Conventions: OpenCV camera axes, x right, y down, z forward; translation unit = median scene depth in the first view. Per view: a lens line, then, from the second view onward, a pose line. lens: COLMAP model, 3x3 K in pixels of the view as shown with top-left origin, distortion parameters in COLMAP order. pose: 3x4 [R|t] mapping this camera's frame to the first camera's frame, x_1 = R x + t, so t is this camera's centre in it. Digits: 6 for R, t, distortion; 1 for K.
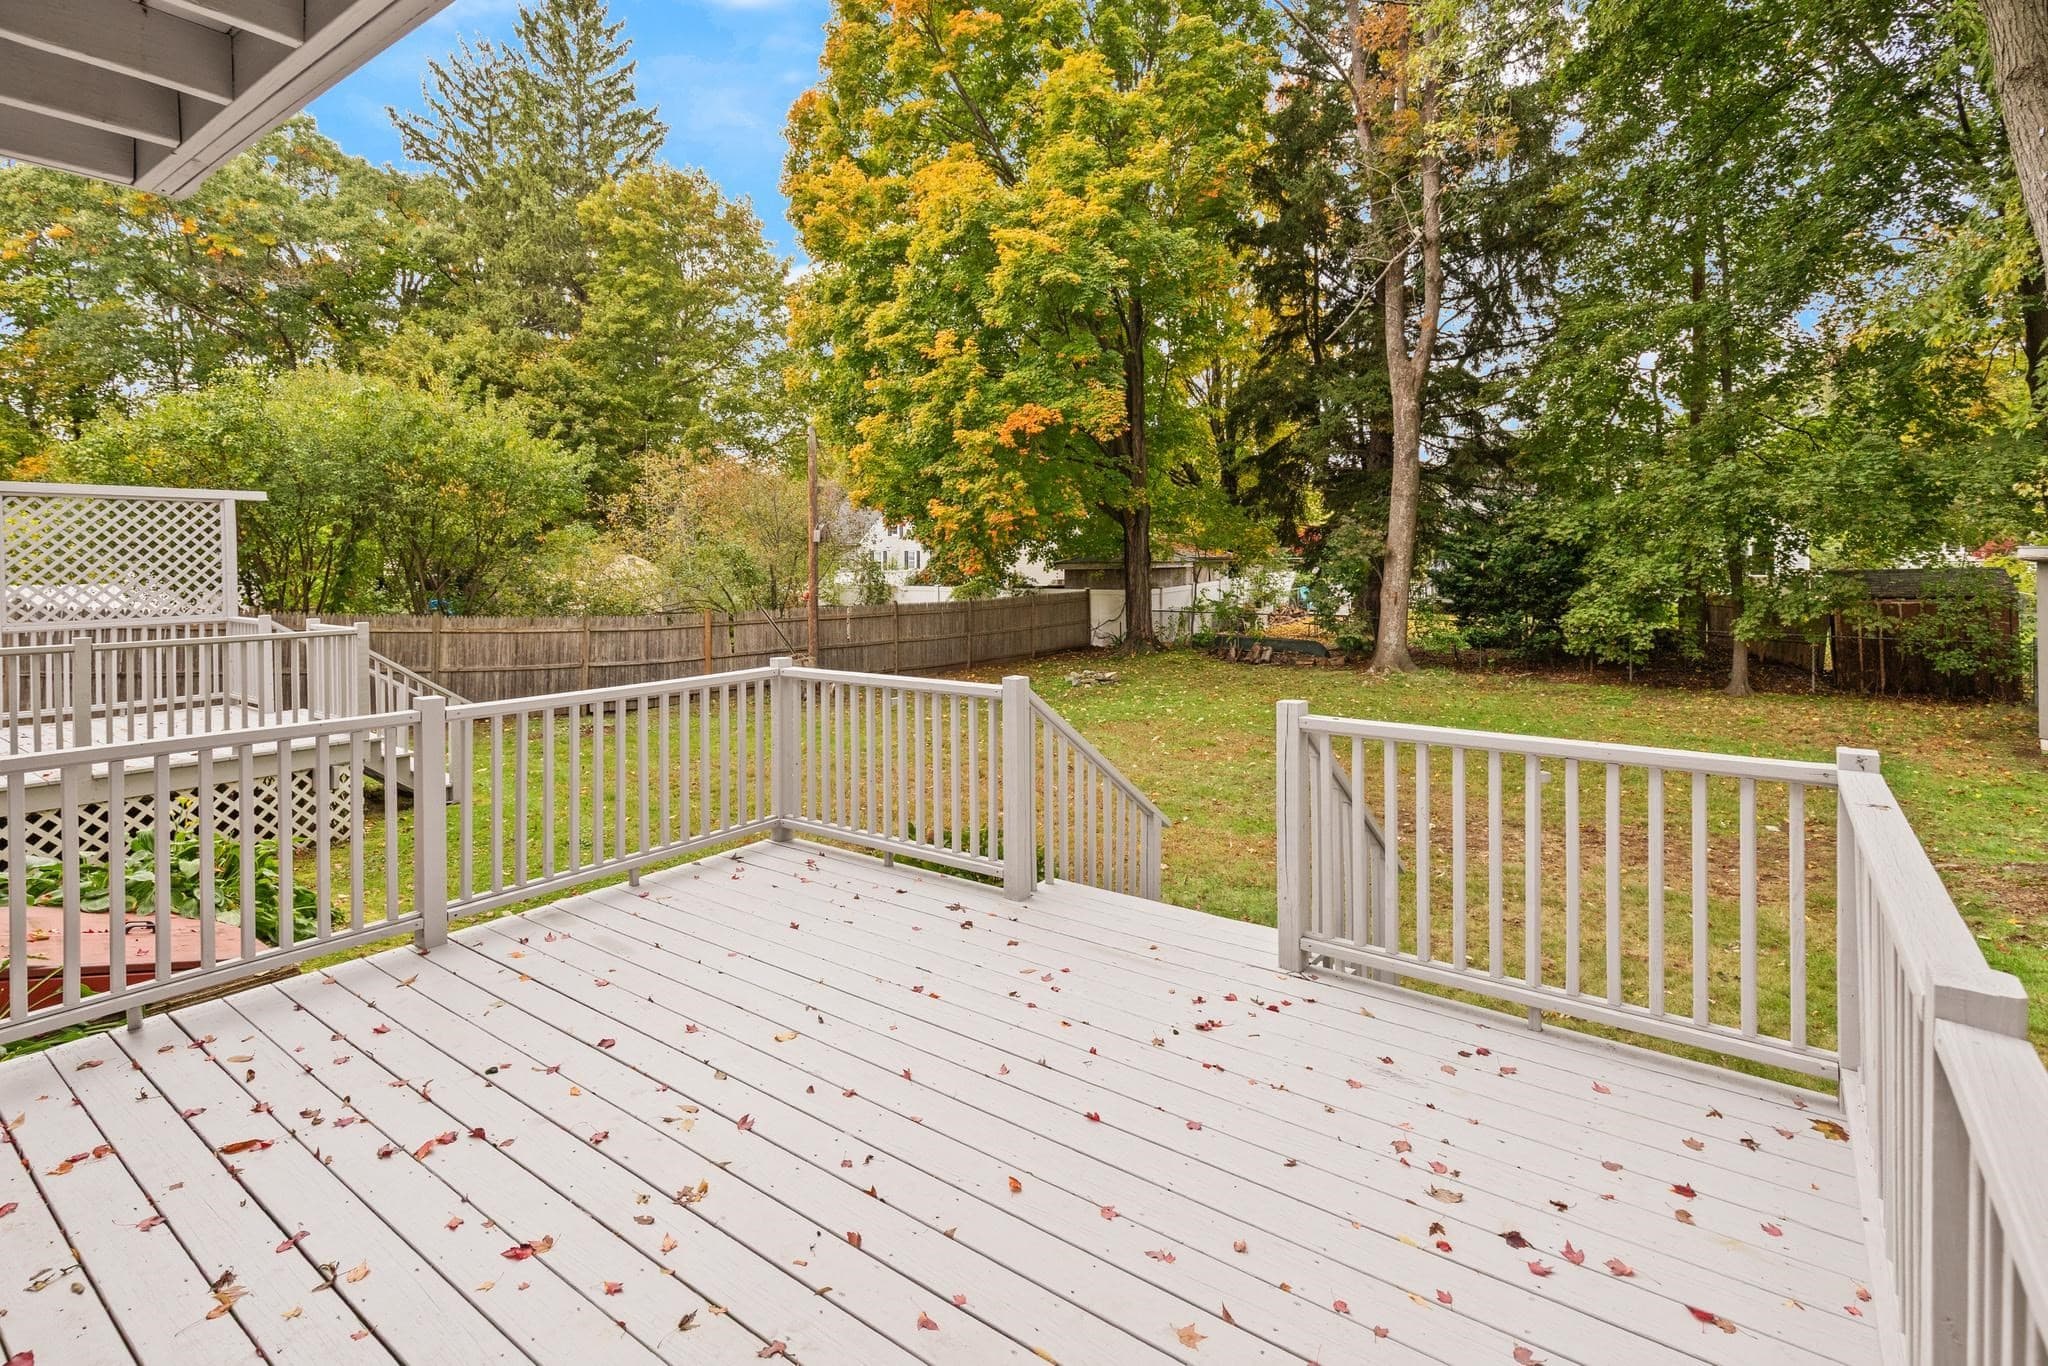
lens RADIAL K [[965.5, 0, 1043.1], [0, 965.5, 551.7], [0, 0, 1]] dist [0.003226, 0.000673]
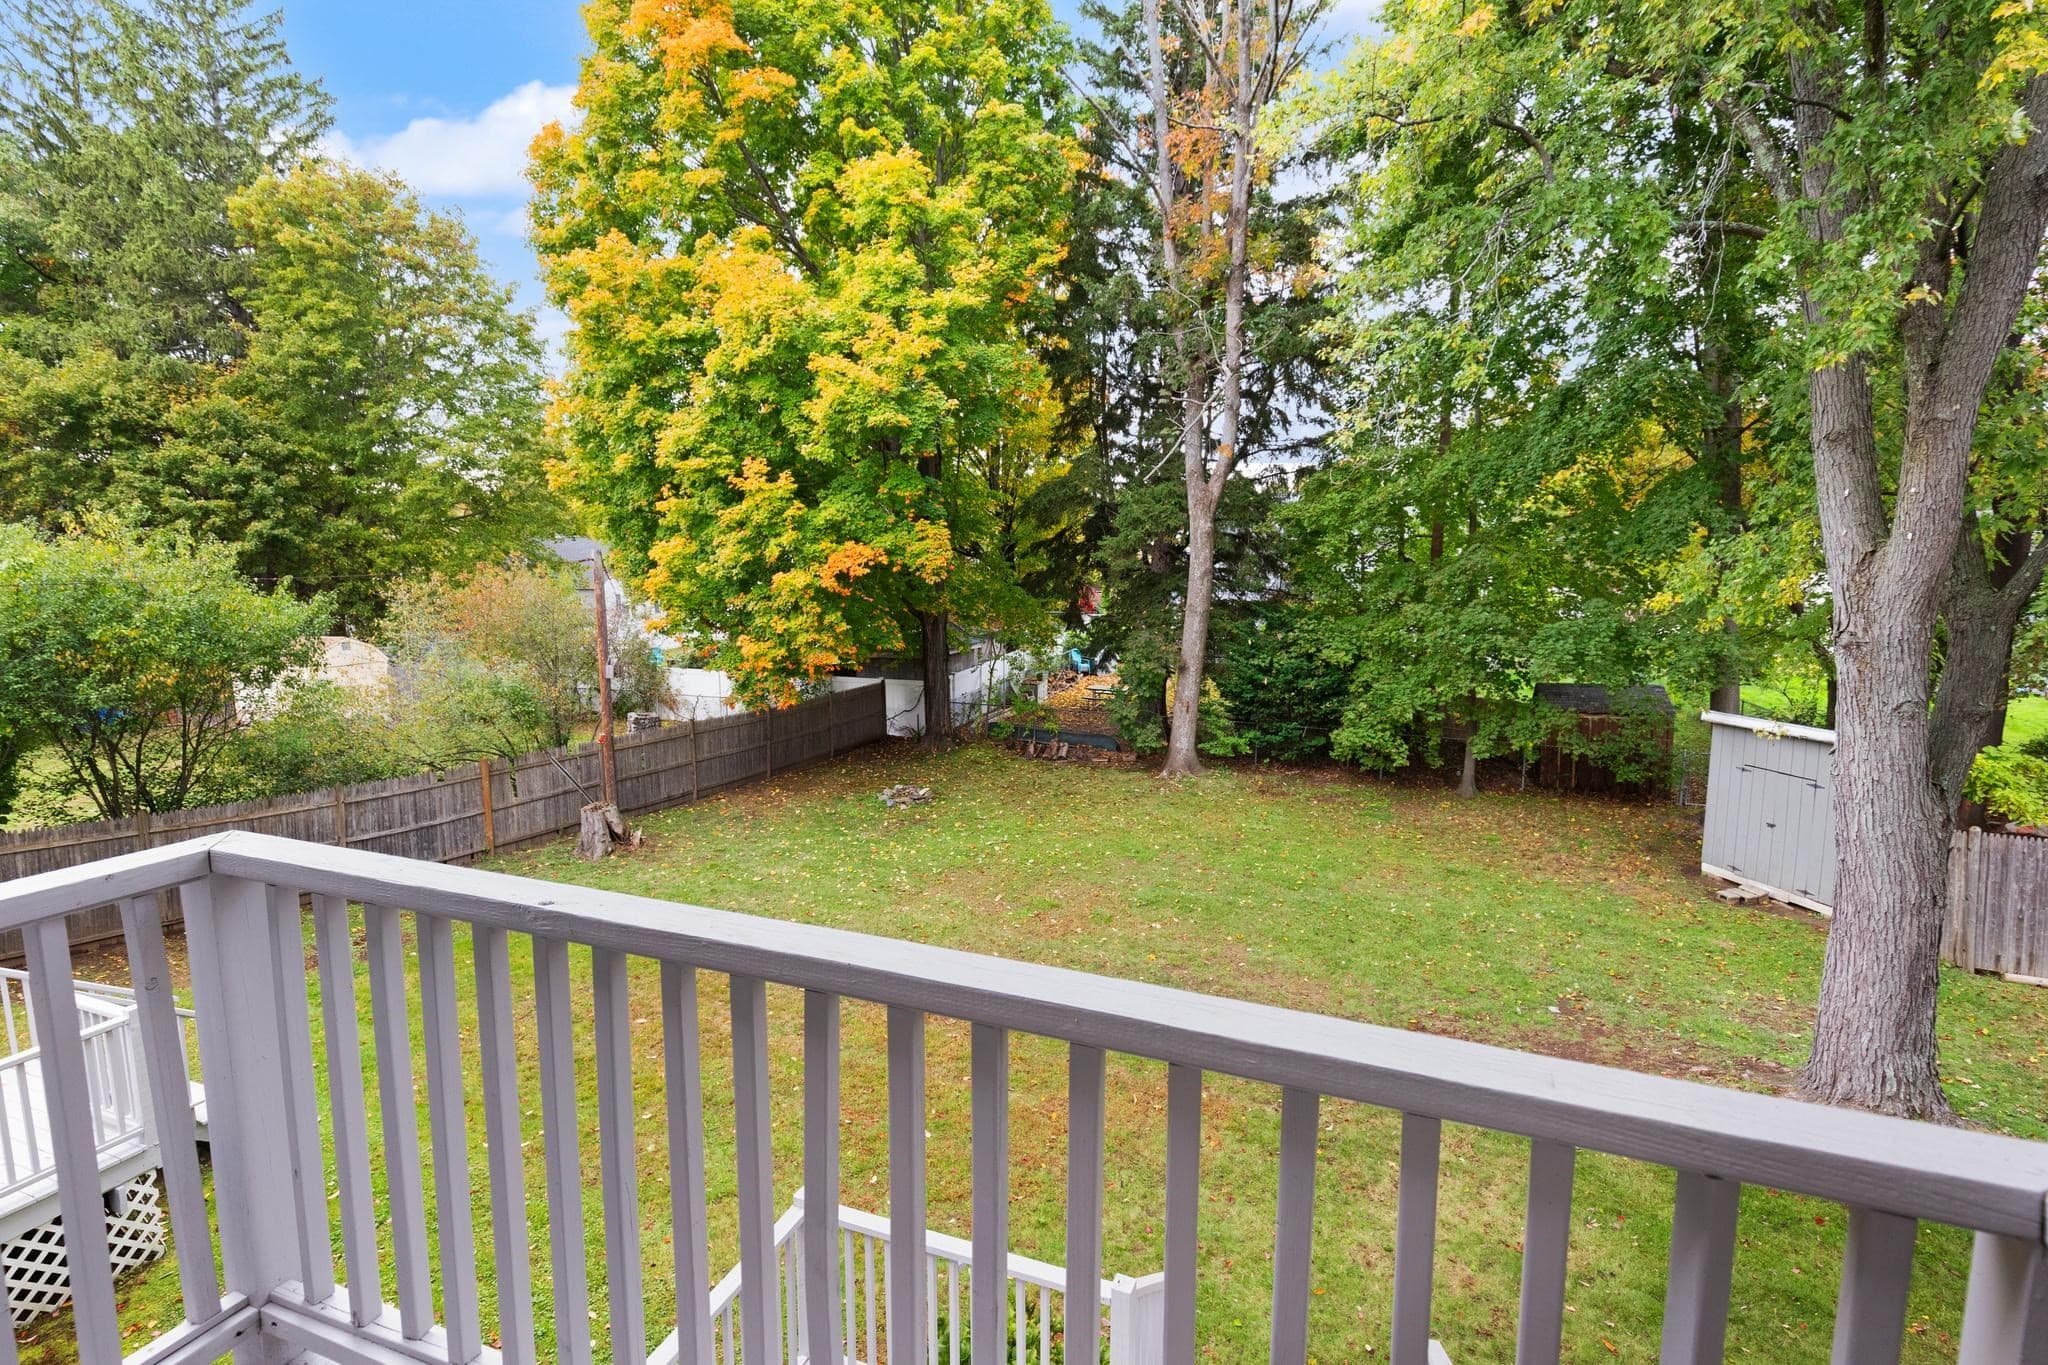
lens RADIAL K [[944.6, 0, 1024.0], [0, 944.6, 682.5], [0, 0, 1]] dist [0.003560, 0.000645]
pose [[0.970134, -0.027506, 0.241006, -0.054094], [-0.002850, 0.992189, 0.124714, -0.093010], [-0.242553, -0.121677, 0.962477, 0.030815]]
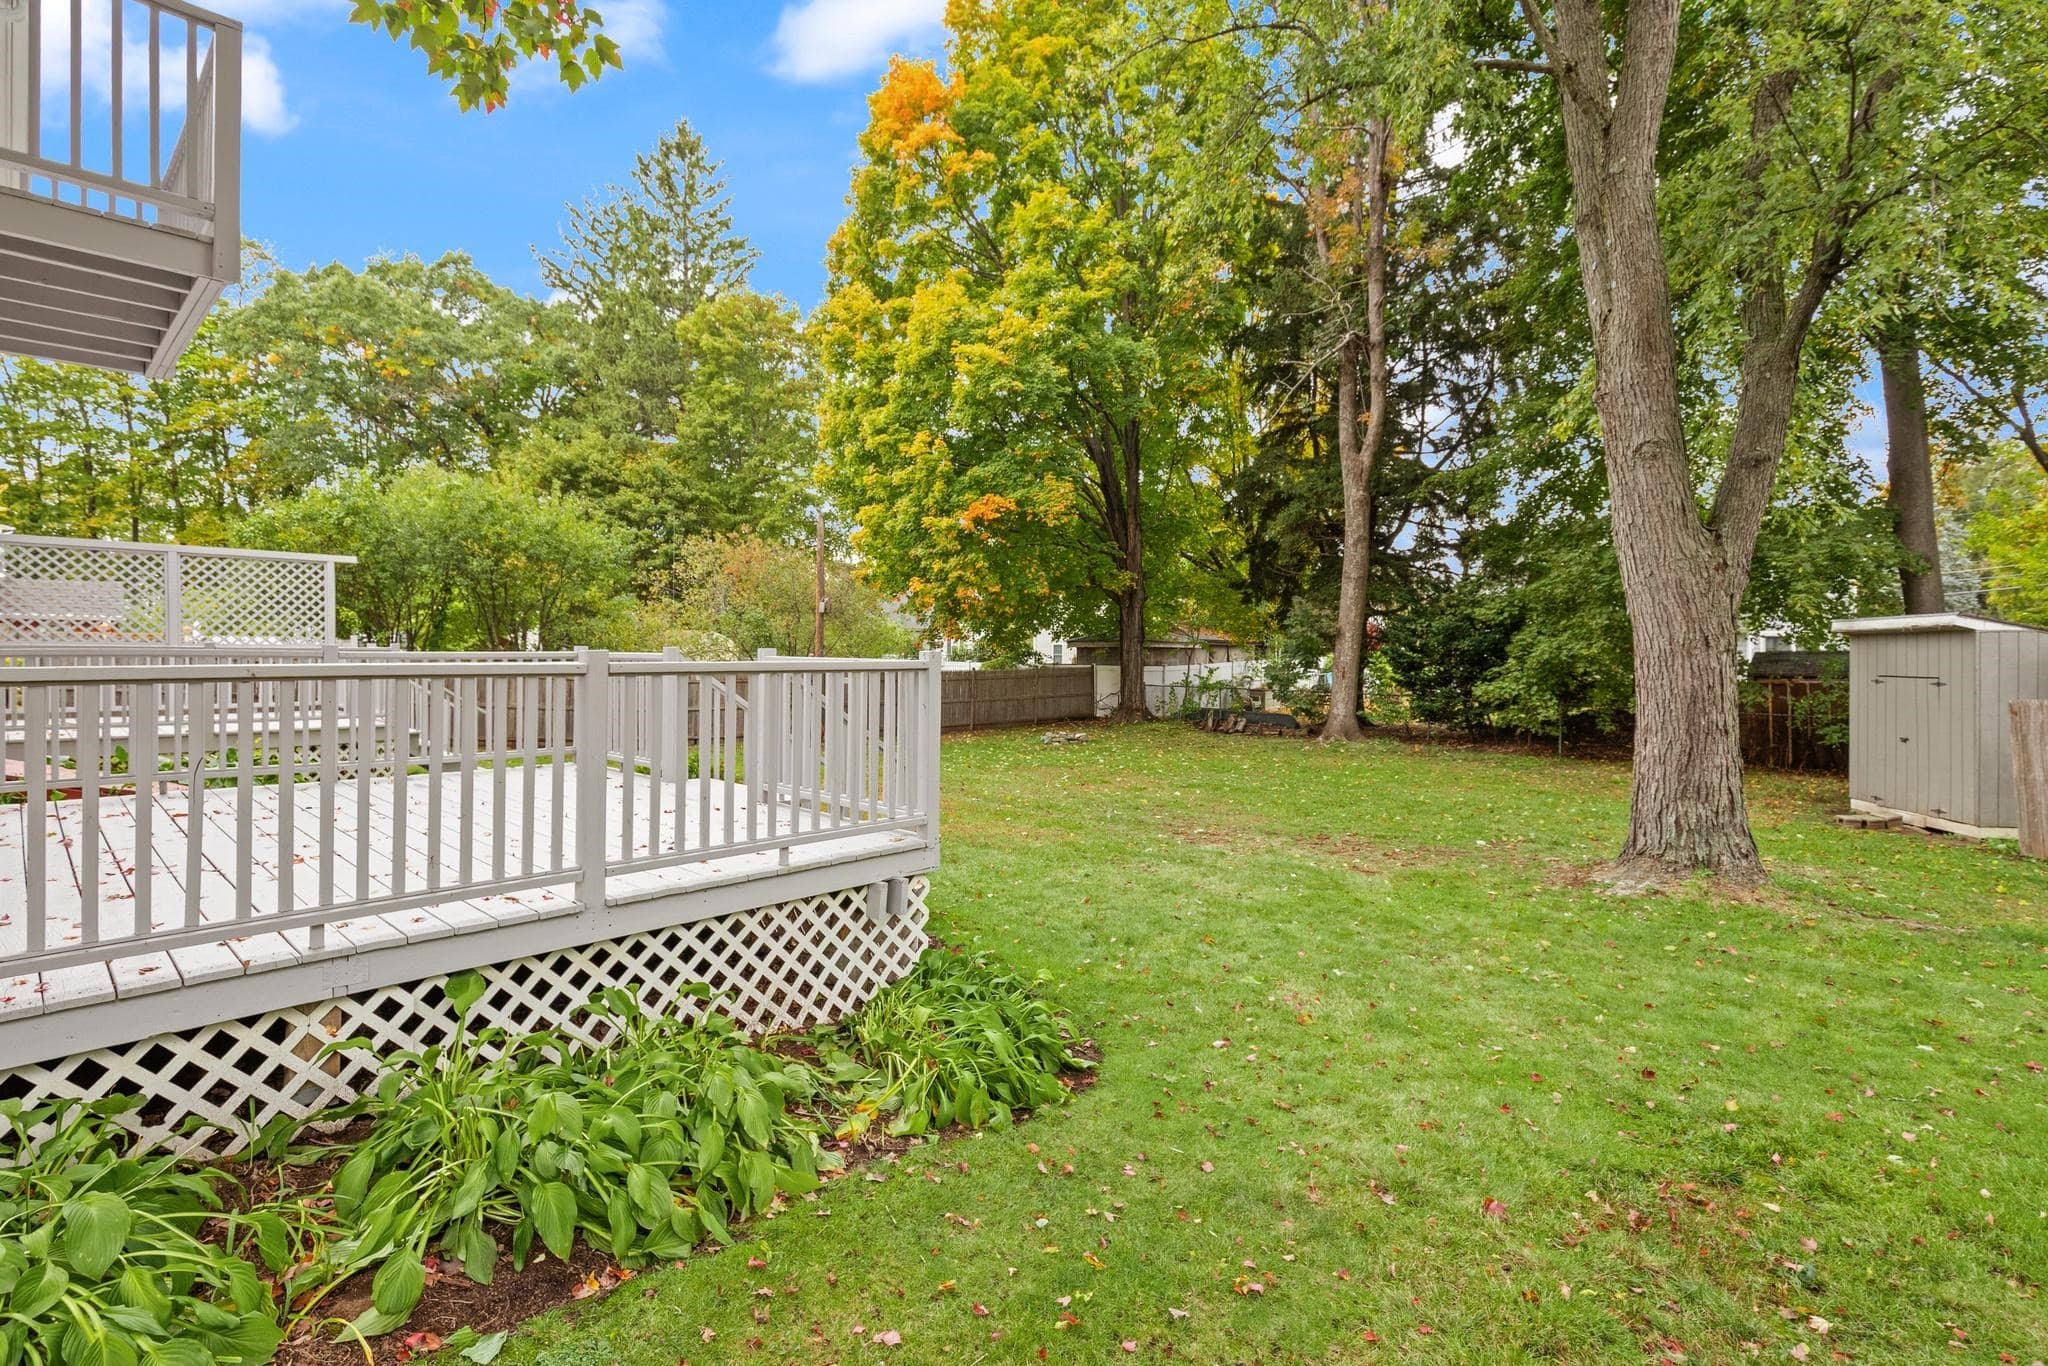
lens RADIAL K [[940.6, 0, 1026.0], [0, 940.6, 647.2], [0, 0, 1]] dist [0.002577, 0.000062]
pose [[0.991633, 0.016918, -0.127978, 0.123835], [-0.016543, 0.999855, 0.003995, 0.017889], [0.128027, -0.001844, 0.991769, -0.081201]]
